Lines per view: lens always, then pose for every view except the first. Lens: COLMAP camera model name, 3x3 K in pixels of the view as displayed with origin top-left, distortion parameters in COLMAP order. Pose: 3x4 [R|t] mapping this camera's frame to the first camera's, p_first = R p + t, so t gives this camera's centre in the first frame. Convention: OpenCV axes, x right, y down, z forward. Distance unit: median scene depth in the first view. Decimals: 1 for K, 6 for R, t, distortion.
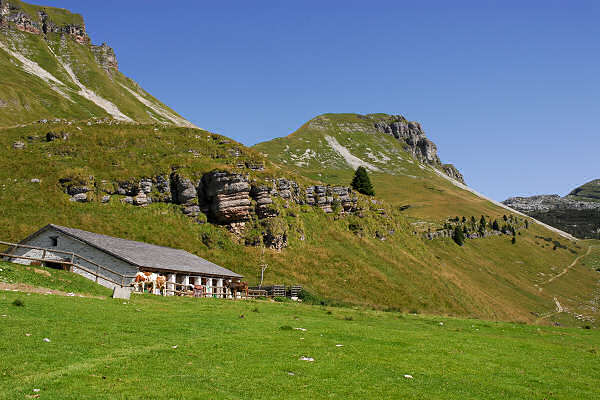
lens RADIAL K [[658.8, 0, 301.0], [0, 658.8, 200.1], [0, 0, 1]] dist [-0.026310, 0.000000]
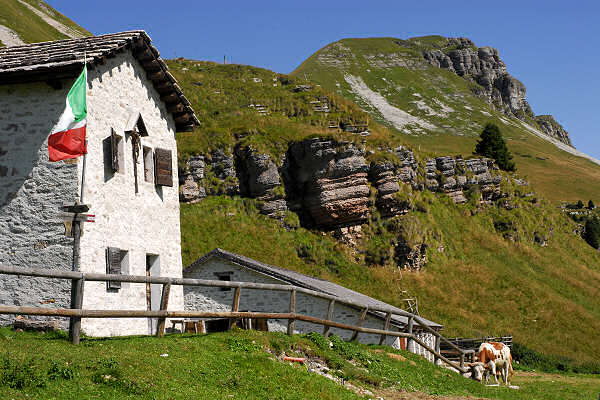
lens RADIAL K [[1053.3, 0, 301.5], [0, 1053.3, 201.7], [0, 0, 1]] dist [0.187997, 0.000000]
pose [[0.999435, -0.029372, 0.016332, -0.035433], [0.029032, 0.999365, 0.020682, -0.001820], [-0.016929, -0.020196, 0.999653, 0.016424]]
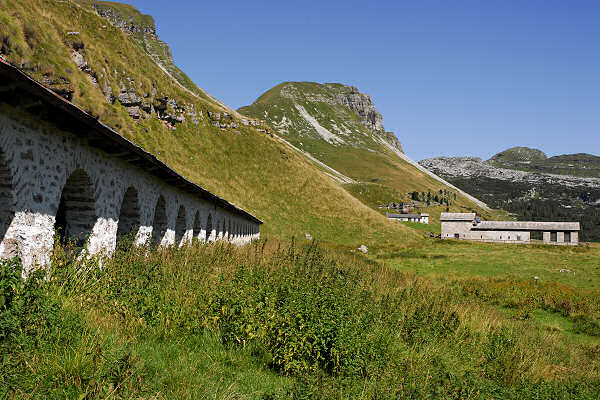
lens RADIAL K [[955.2, 0, 273.4], [0, 955.2, 197.7], [0, 0, 1]] dist [0.075693, 0.000000]
pose [[0.983377, 0.072499, 0.166472, -0.409774], [-0.087254, 0.992714, 0.083097, -0.106310], [-0.159235, -0.096242, 0.982538, -1.022485]]
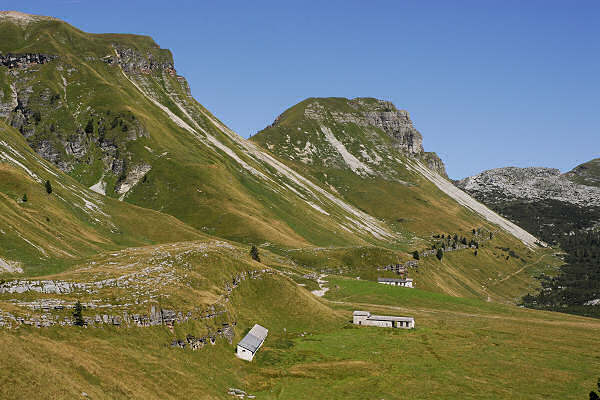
lens RADIAL K [[1531.4, 0, 256.3], [0, 1531.4, 174.1], [0, 0, 1]] dist [0.279914, 0.000000]
pose [[0.987886, 0.082143, 0.131661, -0.574760], [-0.093982, 0.991819, 0.086382, -0.336616], [-0.123488, -0.097710, 0.987524, -2.129077]]
